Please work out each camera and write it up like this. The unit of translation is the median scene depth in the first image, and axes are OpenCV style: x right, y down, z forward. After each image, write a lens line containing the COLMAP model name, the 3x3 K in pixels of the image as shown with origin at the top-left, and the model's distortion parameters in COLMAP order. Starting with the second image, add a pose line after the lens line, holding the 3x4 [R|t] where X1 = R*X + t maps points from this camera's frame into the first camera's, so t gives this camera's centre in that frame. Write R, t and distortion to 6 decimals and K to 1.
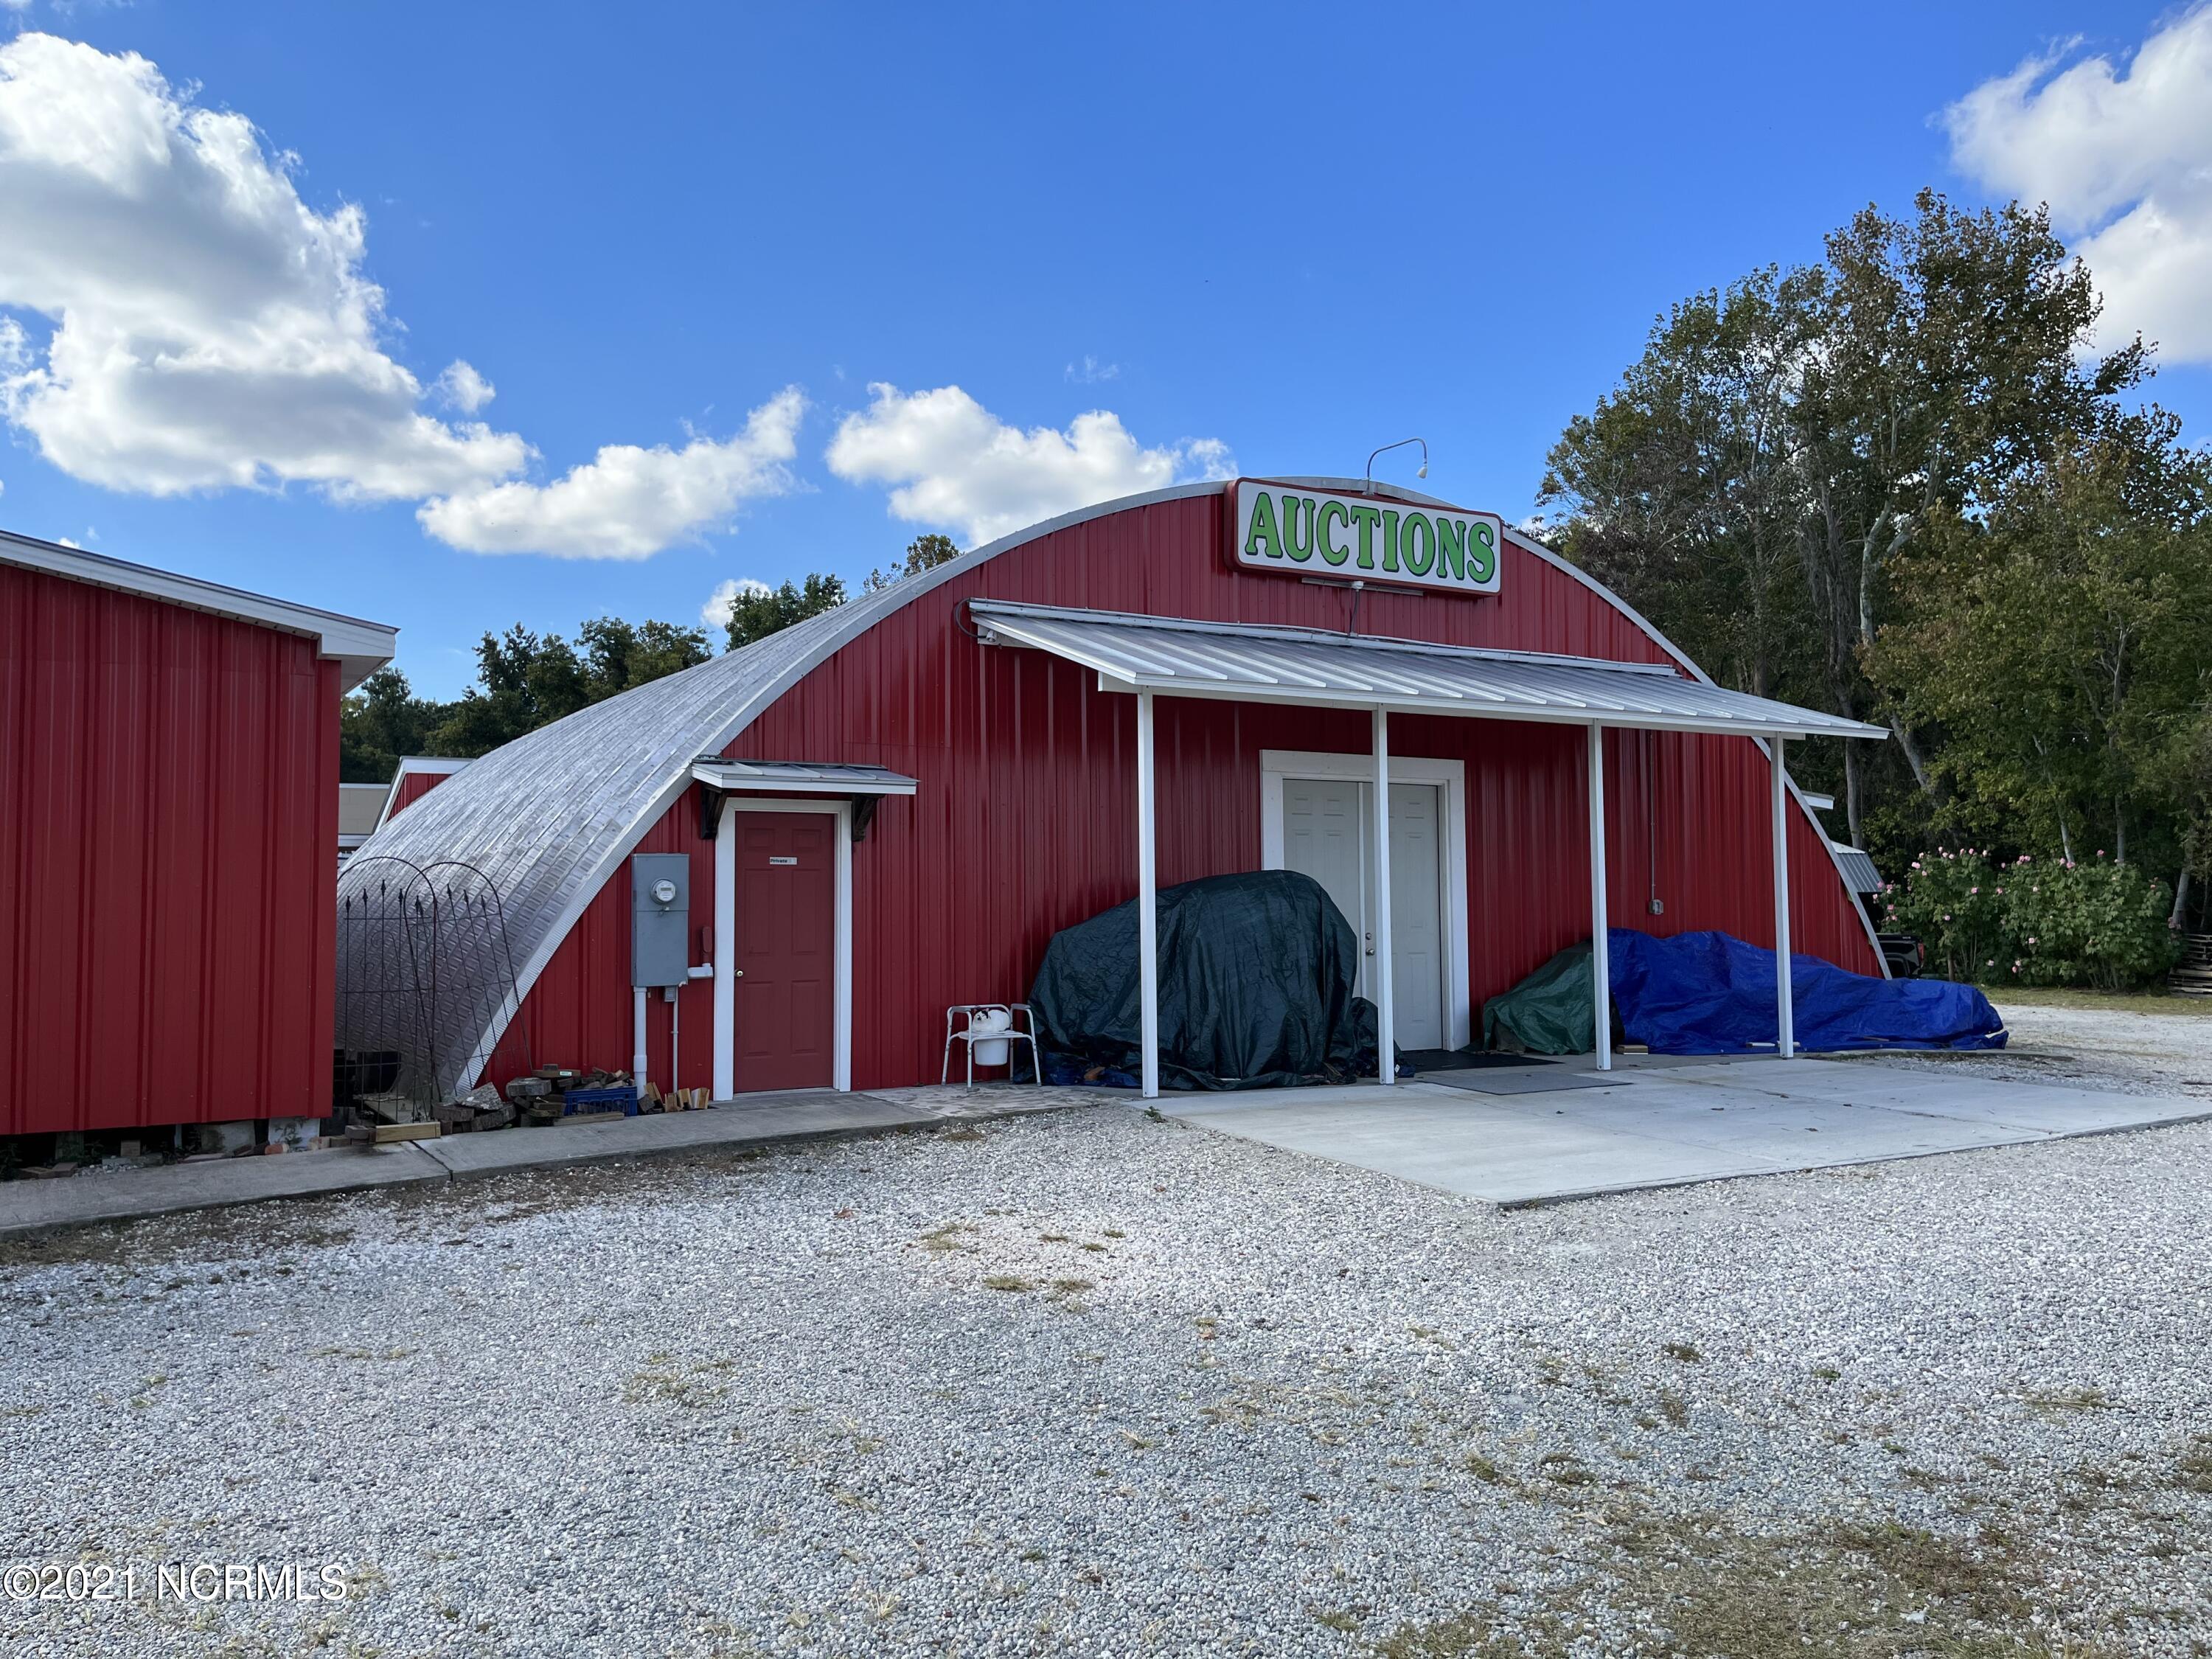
lens RADIAL K [[1693.0, 0, 1106.8], [0, 1693.0, 813.8], [0, 0, 1]] dist [0.070315, -0.084913]
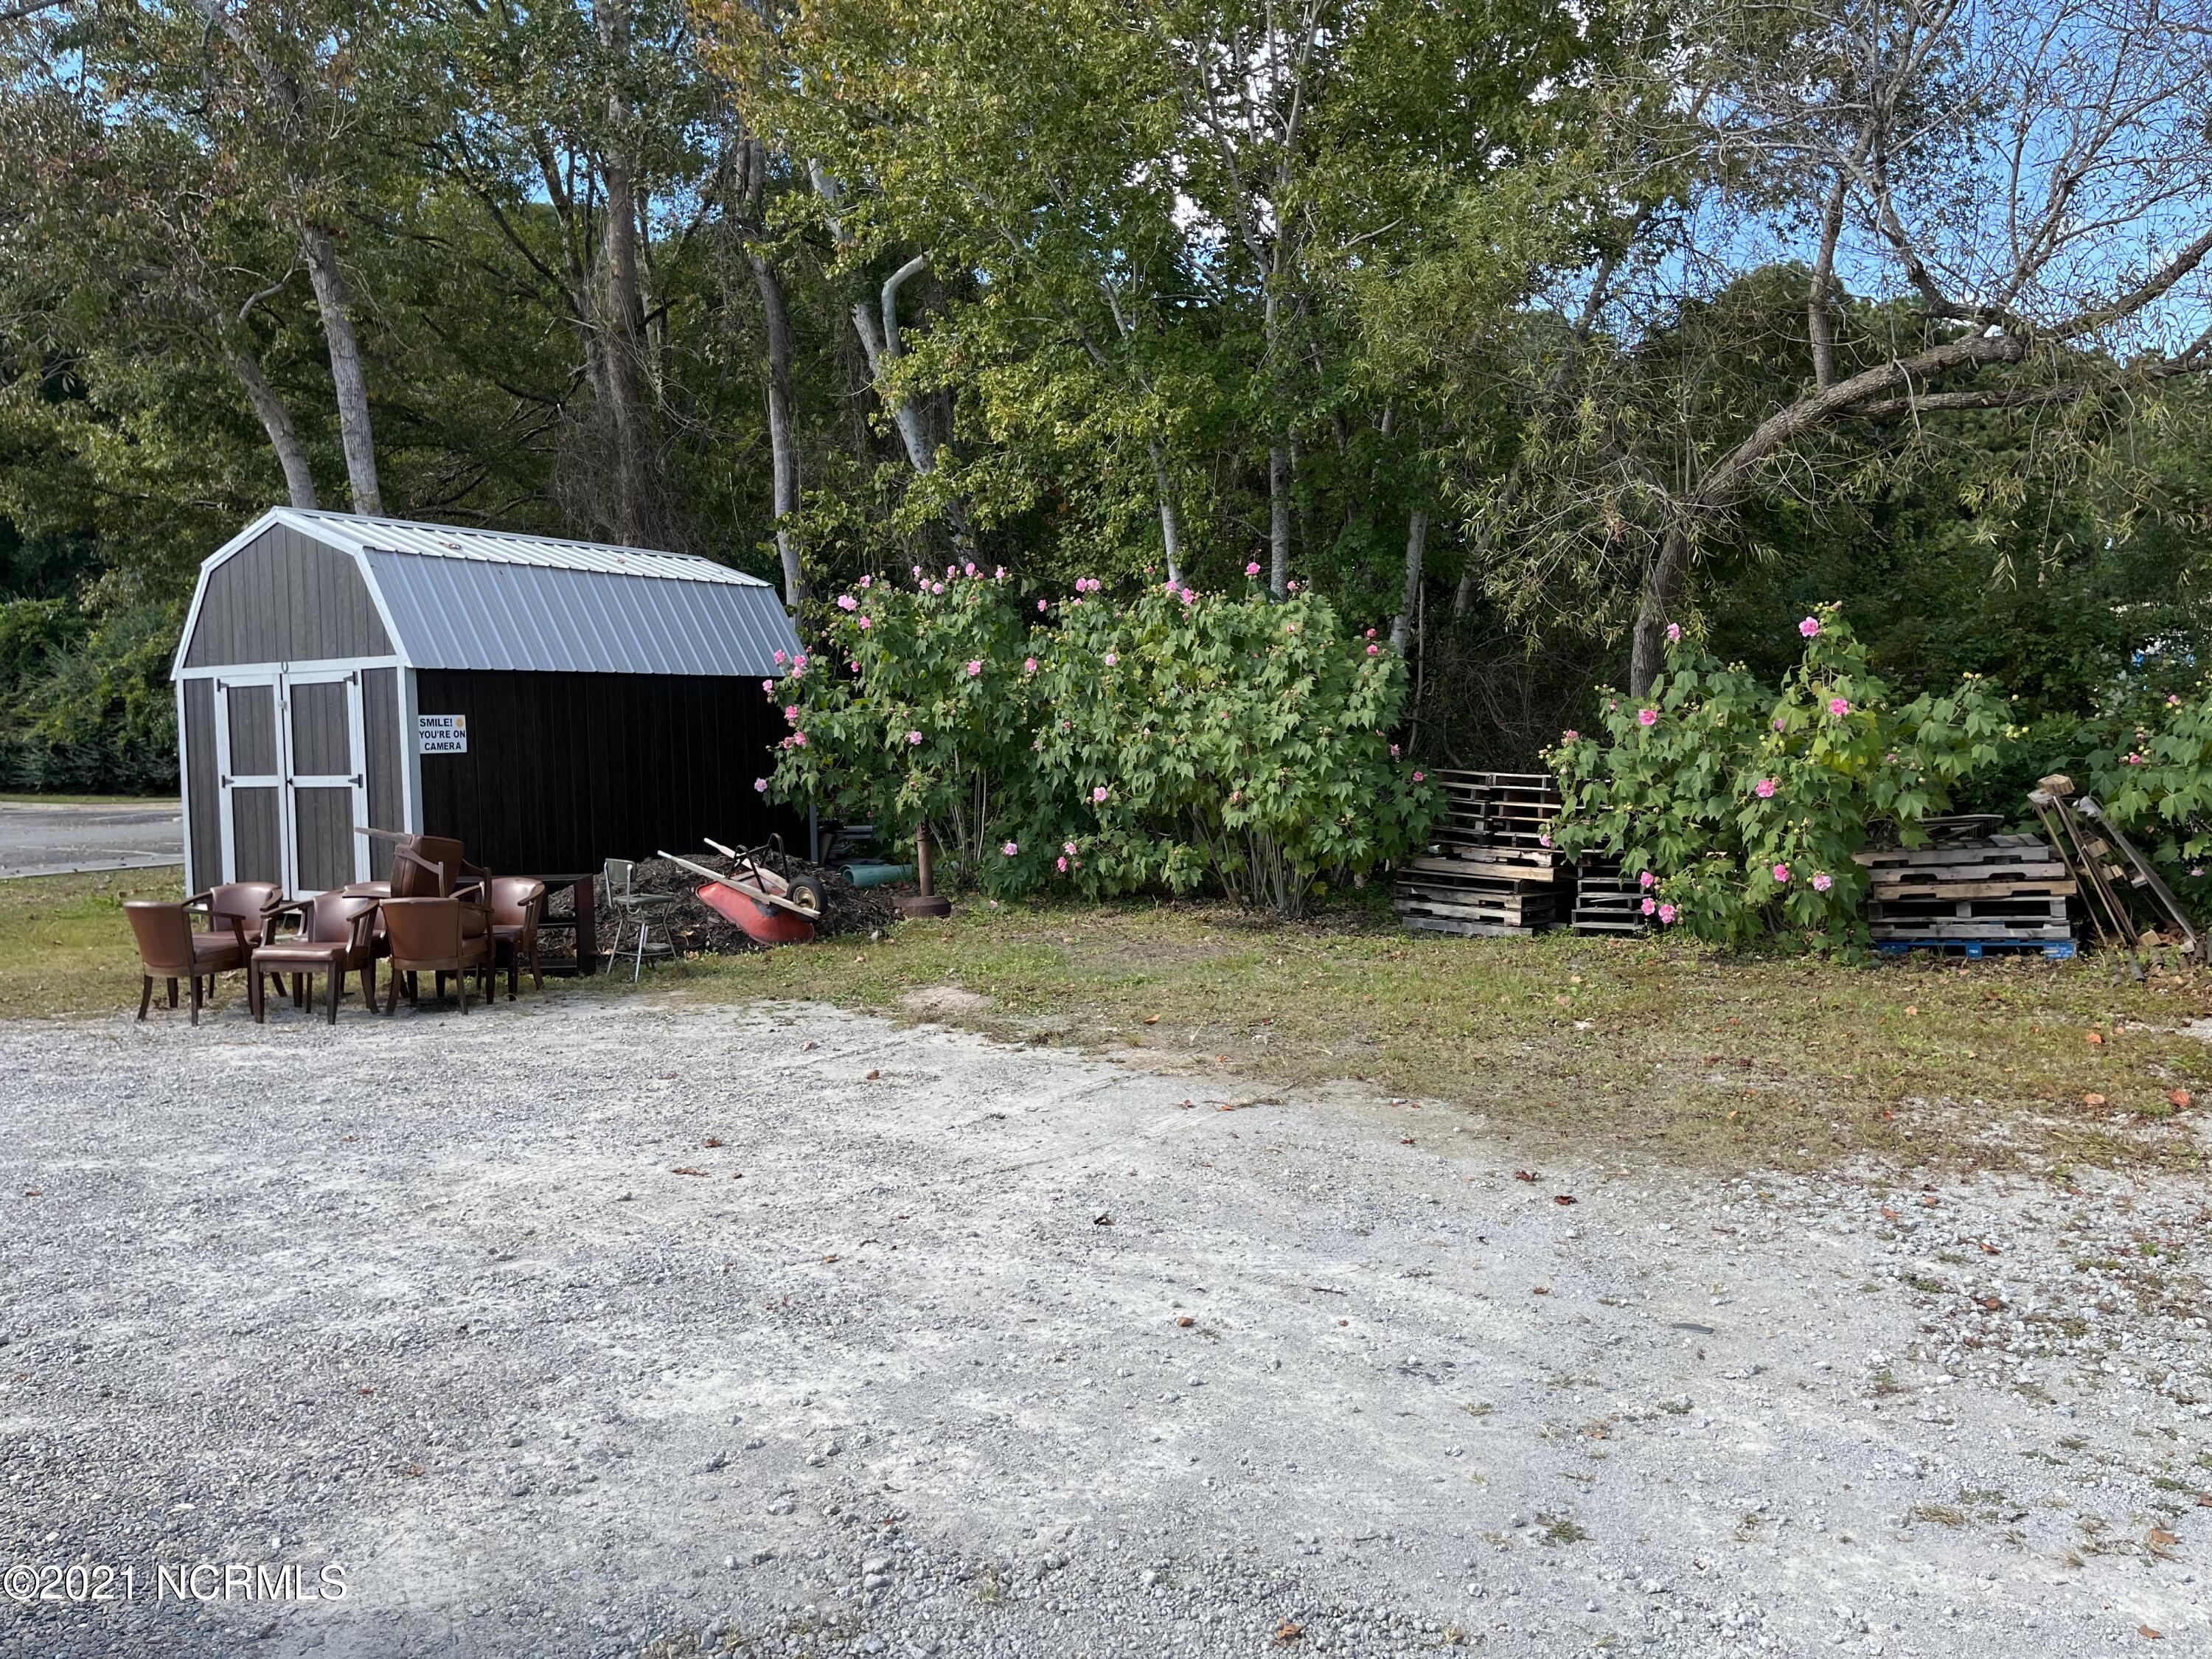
lens RADIAL K [[1693.0, 0, 1106.8], [0, 1693.0, 813.8], [0, 0, 1]] dist [0.070315, -0.084913]
pose [[0.879987, -0.036154, 0.473621, 0.357207], [-0.013555, 0.994782, 0.101122, 0.039776], [-0.474805, -0.095406, 0.874904, 0.660706]]
